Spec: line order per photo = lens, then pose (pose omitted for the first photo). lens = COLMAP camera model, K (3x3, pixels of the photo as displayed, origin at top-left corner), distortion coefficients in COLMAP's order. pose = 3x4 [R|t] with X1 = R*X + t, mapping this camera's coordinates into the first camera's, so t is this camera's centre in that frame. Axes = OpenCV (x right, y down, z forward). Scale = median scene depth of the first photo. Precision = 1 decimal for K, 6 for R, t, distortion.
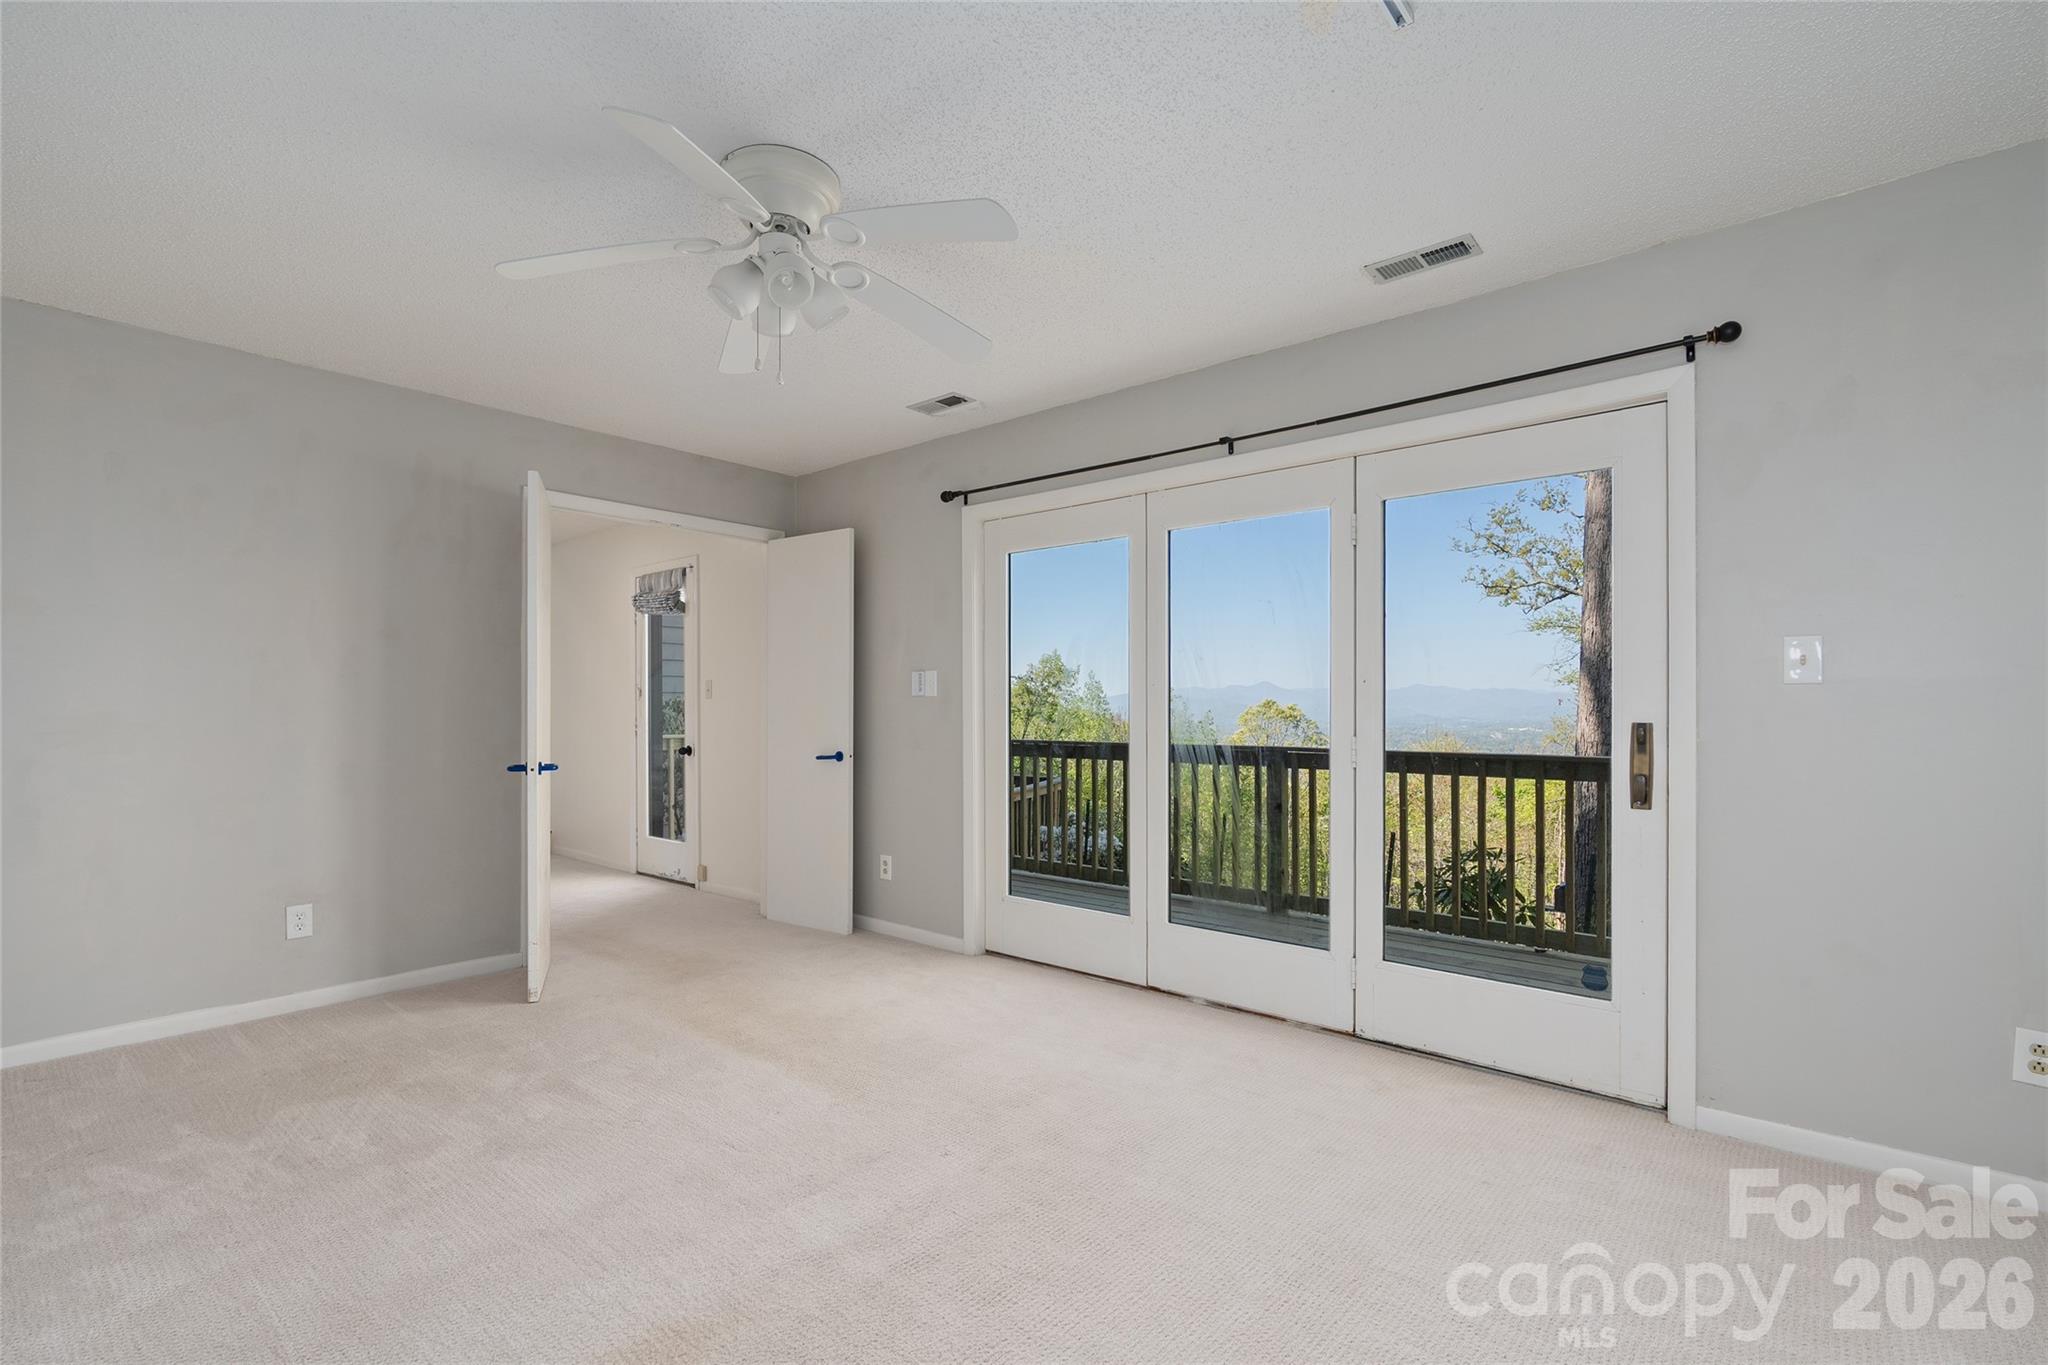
lens RADIAL K [[928.0, 0, 1015.1], [0, 928.0, 687.4], [0, 0, 1]] dist [-0.003160, 0.000453]
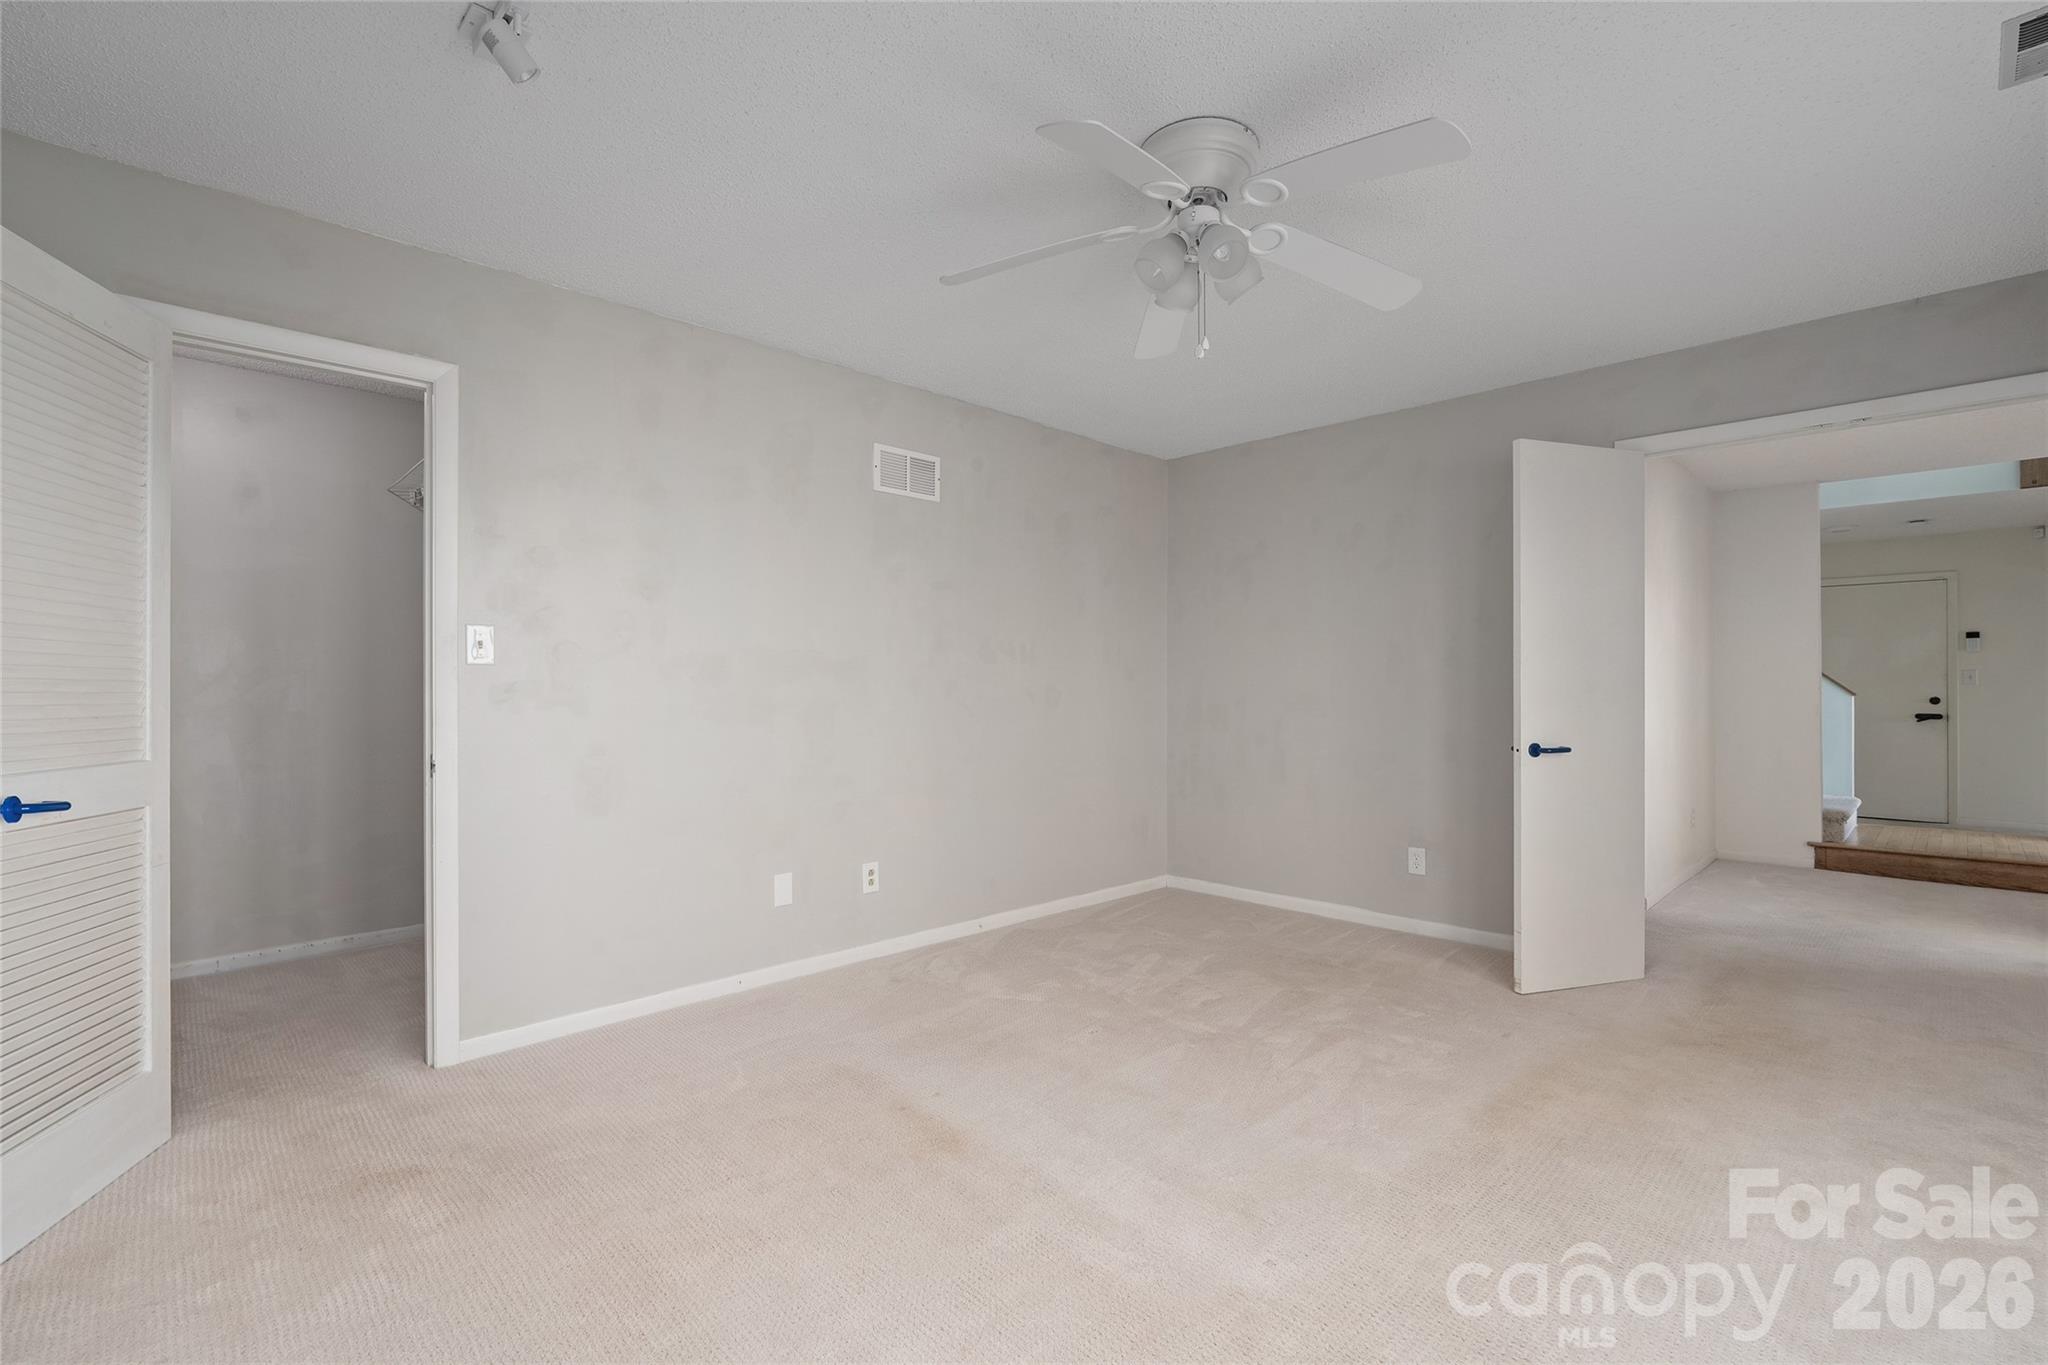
lens RADIAL K [[928.0, 0, 1015.1], [0, 928.0, 687.4], [0, 0, 1]] dist [-0.003160, 0.000453]
pose [[-0.050315, 0.005660, -0.998717, 0.536345], [0.015323, 0.999871, 0.004894, 0.014156], [0.998616, -0.015057, -0.050395, 0.629759]]
